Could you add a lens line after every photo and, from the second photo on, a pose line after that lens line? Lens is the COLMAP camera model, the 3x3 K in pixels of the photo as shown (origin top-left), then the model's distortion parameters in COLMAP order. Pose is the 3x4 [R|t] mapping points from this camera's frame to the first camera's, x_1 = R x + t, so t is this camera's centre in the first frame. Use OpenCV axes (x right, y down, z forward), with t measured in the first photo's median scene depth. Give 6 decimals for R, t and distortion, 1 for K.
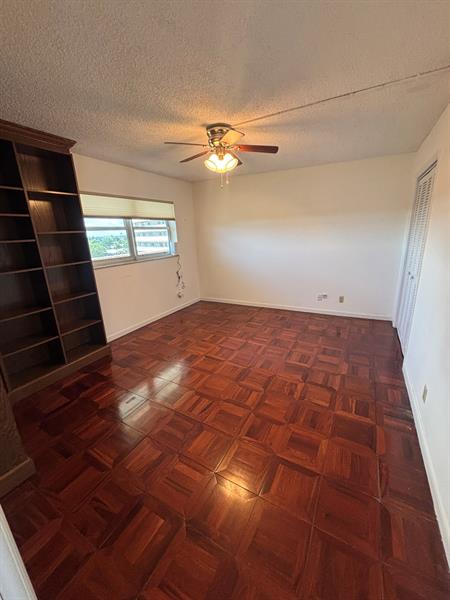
lens RADIAL K [[242.8, 0, 225.3], [0, 242.8, 297.4], [0, 0, 1]] dist [0.000666, -0.000298]
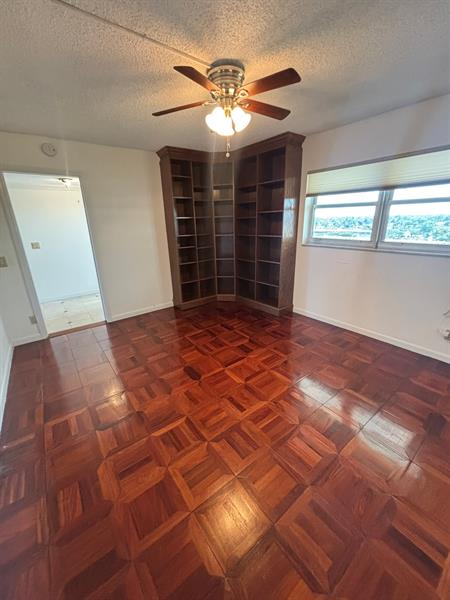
lens RADIAL K [[242.8, 0, 227.9], [0, 242.8, 298.0], [0, 0, 1]] dist [0.000666, -0.000298]
pose [[-0.389594, 0.334253, -0.858191, 0.645307], [-0.201558, 0.878284, 0.433581, -0.332104], [0.898661, 0.341895, -0.274802, 1.134319]]
